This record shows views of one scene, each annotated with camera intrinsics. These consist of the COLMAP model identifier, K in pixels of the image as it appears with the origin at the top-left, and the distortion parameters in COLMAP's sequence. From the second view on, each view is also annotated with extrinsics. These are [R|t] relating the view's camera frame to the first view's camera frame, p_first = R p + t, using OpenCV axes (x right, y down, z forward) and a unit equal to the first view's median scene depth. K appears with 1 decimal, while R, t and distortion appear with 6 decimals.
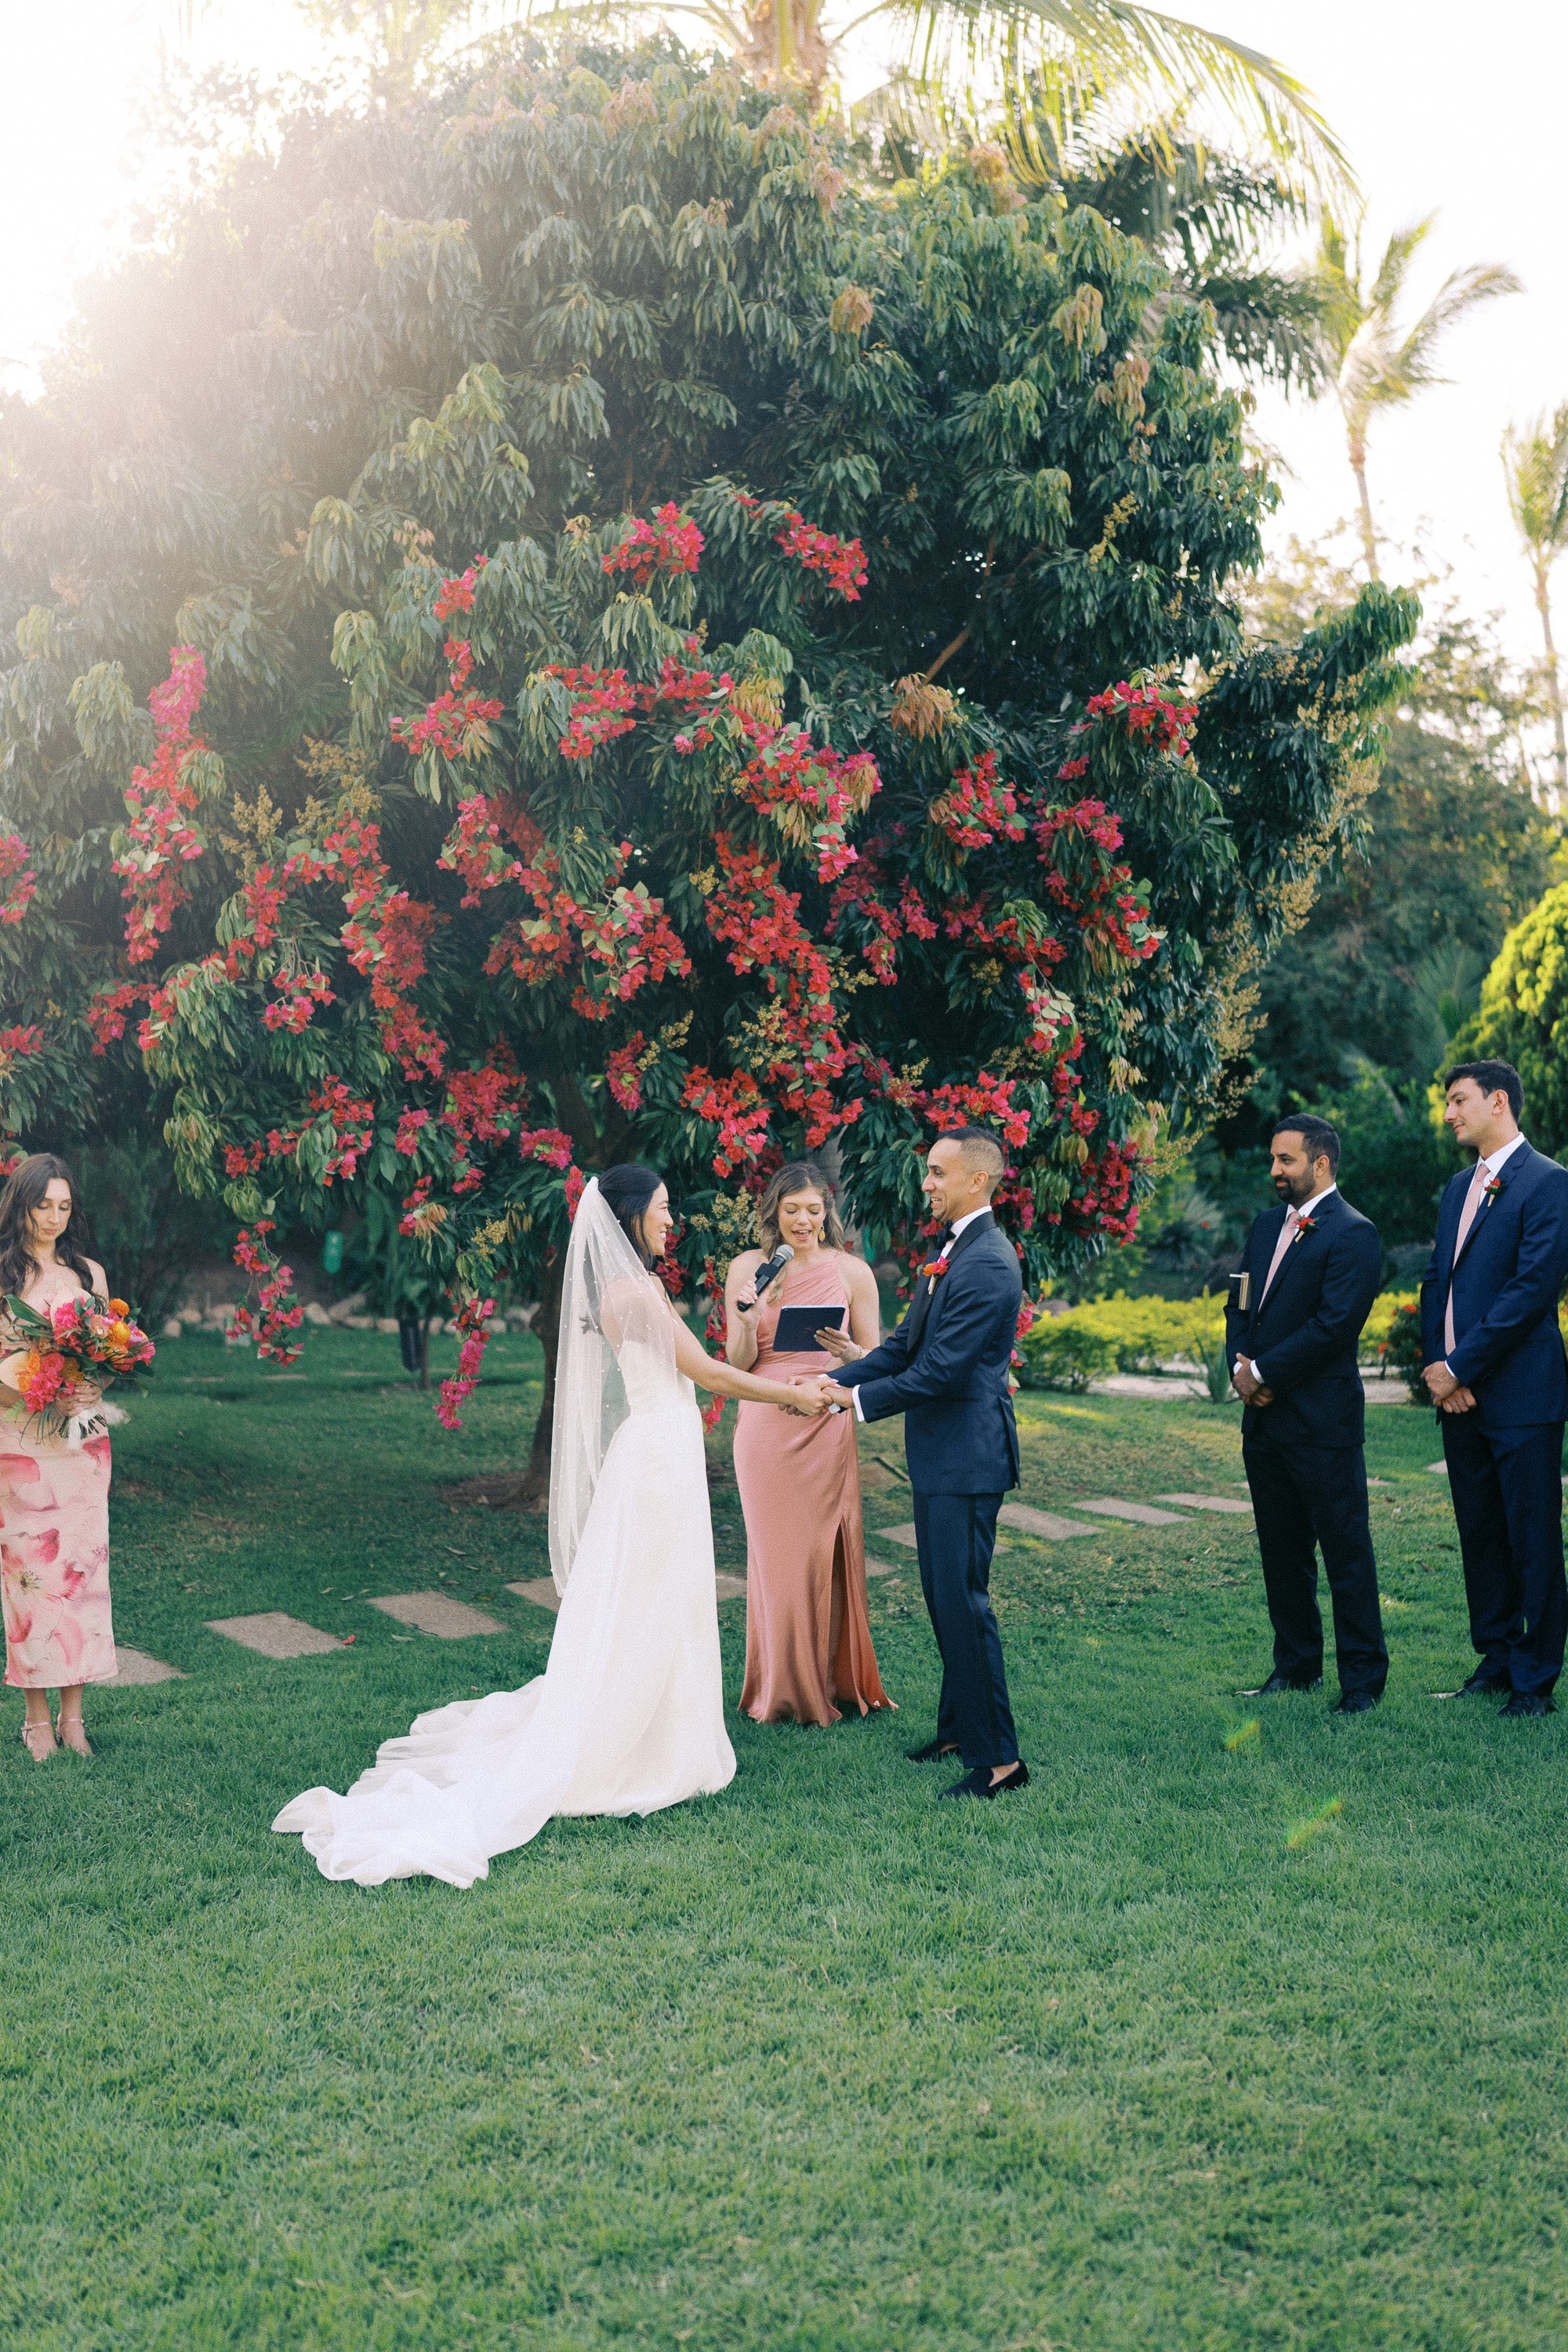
lens RADIAL K [[2408.5, 0, 792.9], [0, 2408.5, 1165.6], [0, 0, 1]] dist [-0.072148, 0.000000]
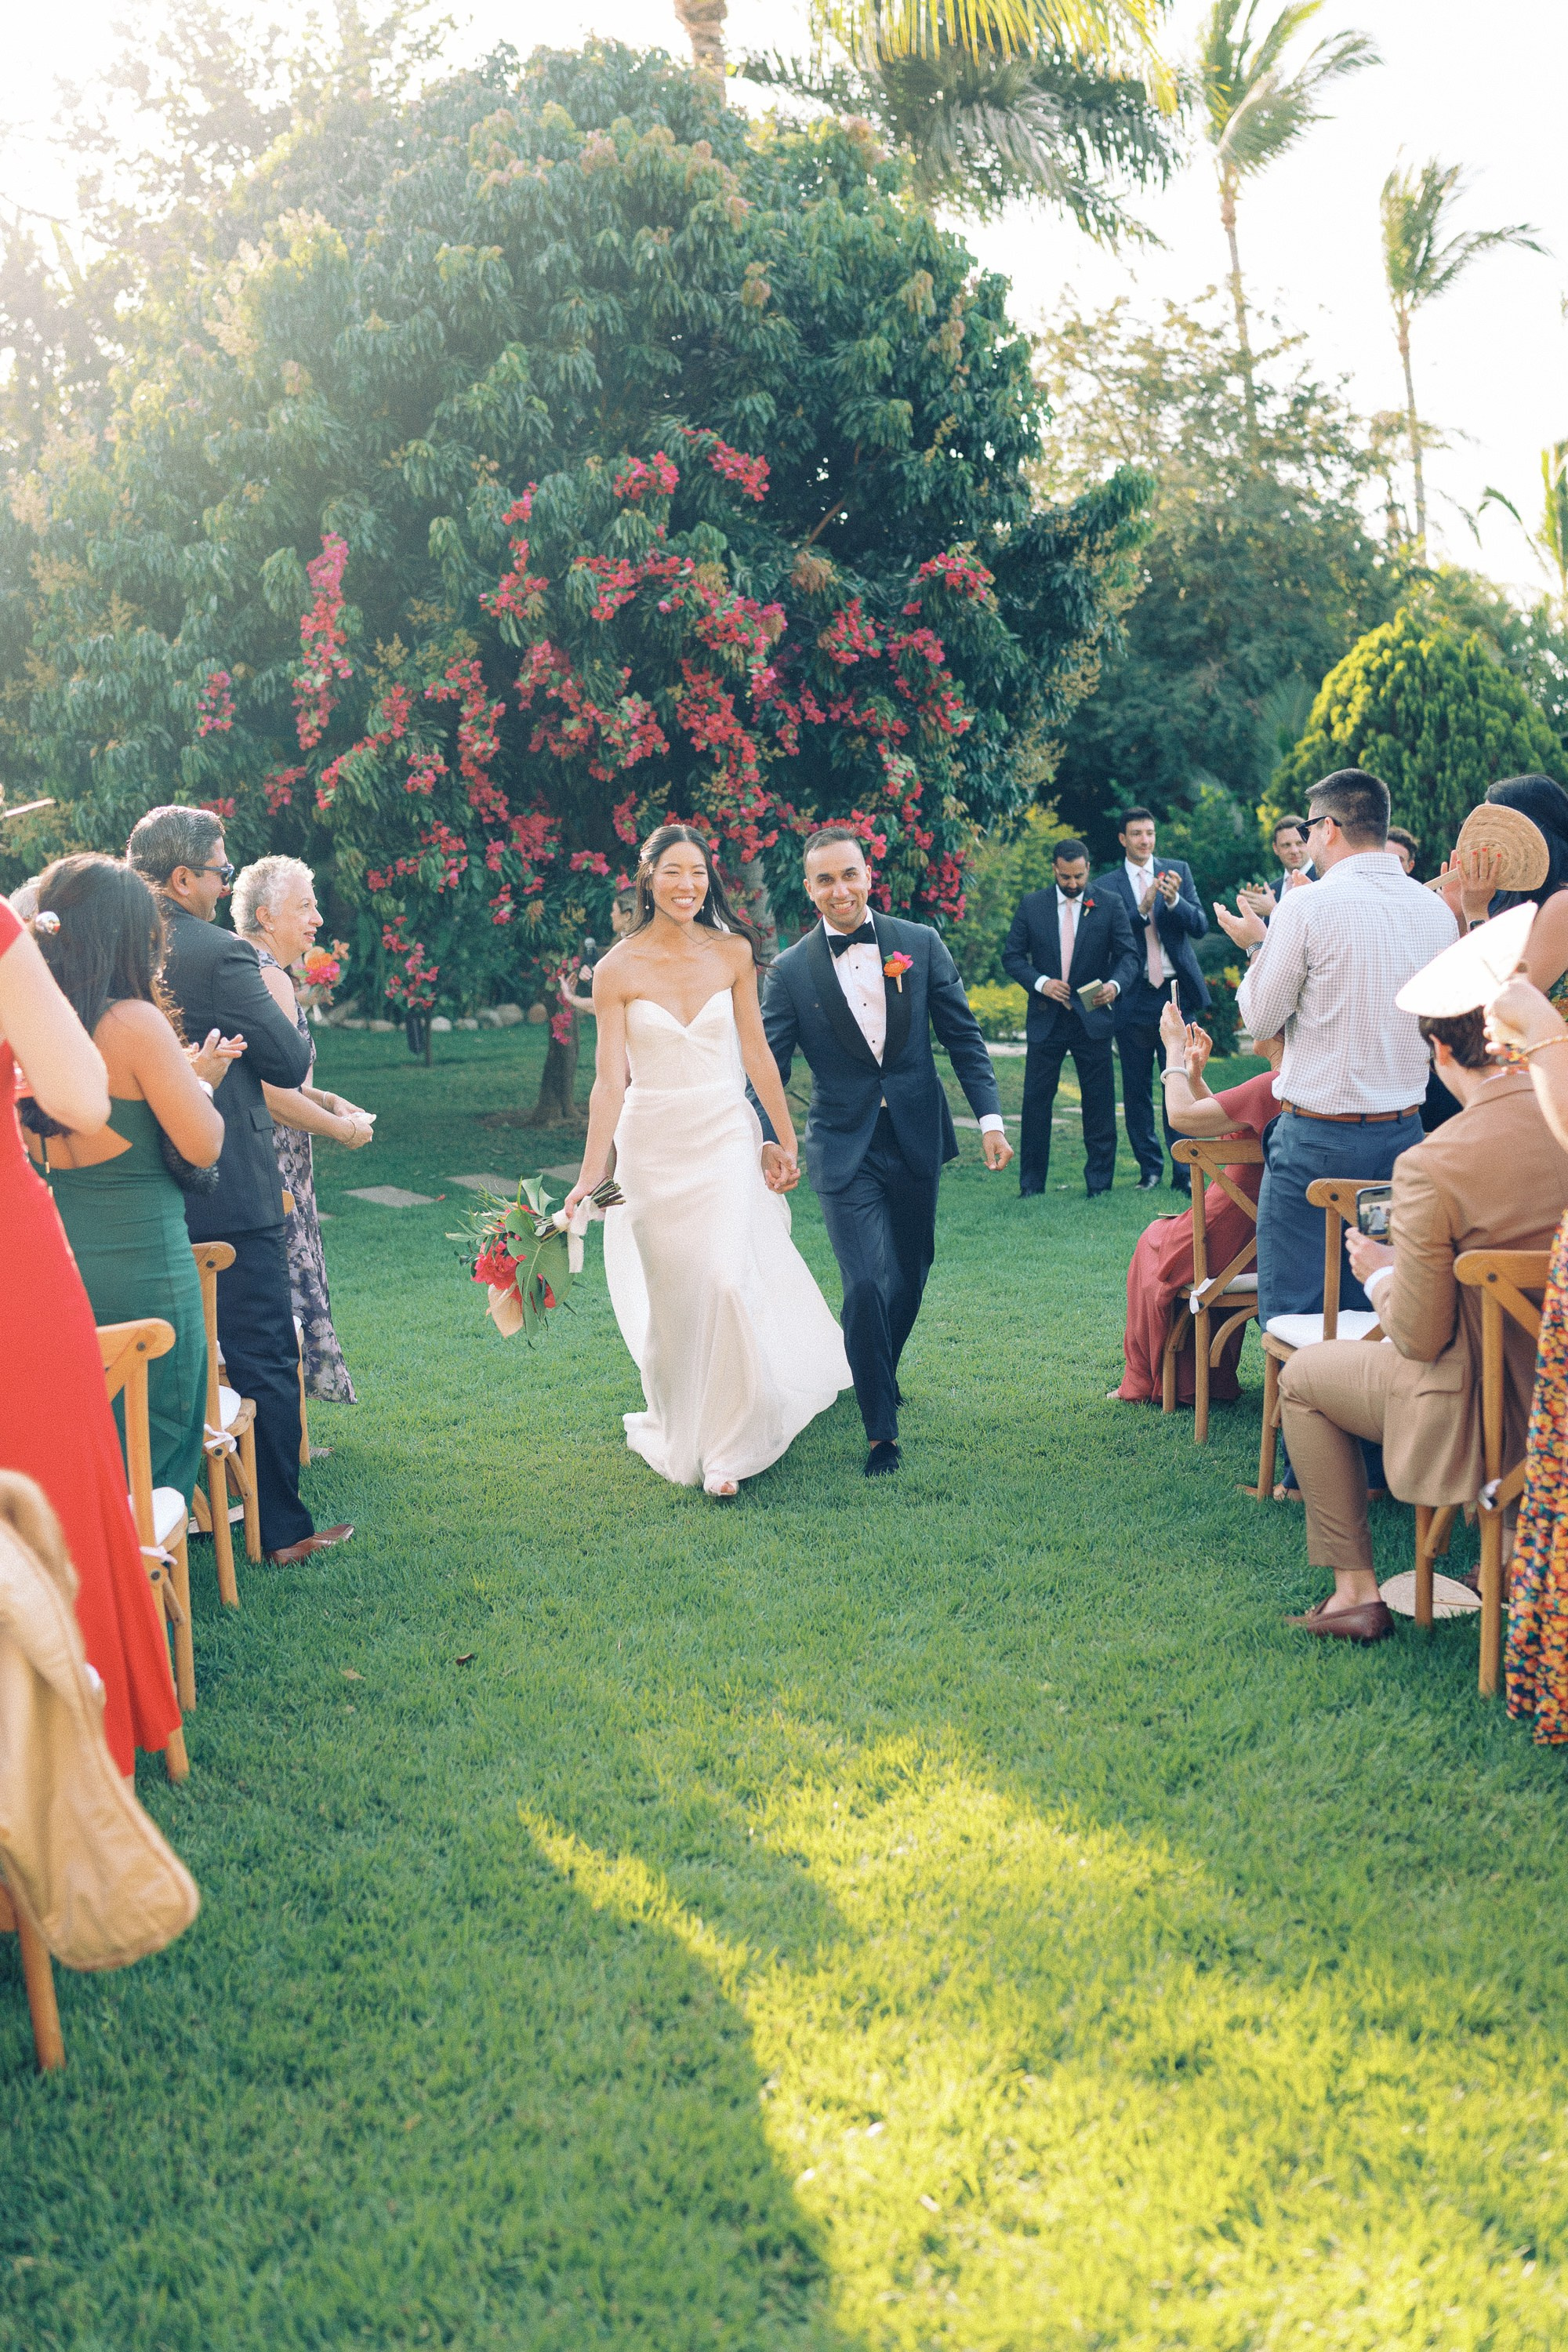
lens RADIAL K [[2408.5, 0, 698.3], [0, 2408.5, 1215.0], [0, 0, 1]] dist [-0.072148, 0.000000]
pose [[0.999824, -0.017244, -0.007326, -0.013685], [0.018068, 0.990878, 0.133547, 0.010039], [0.004957, -0.133656, 0.991015, -0.521862]]
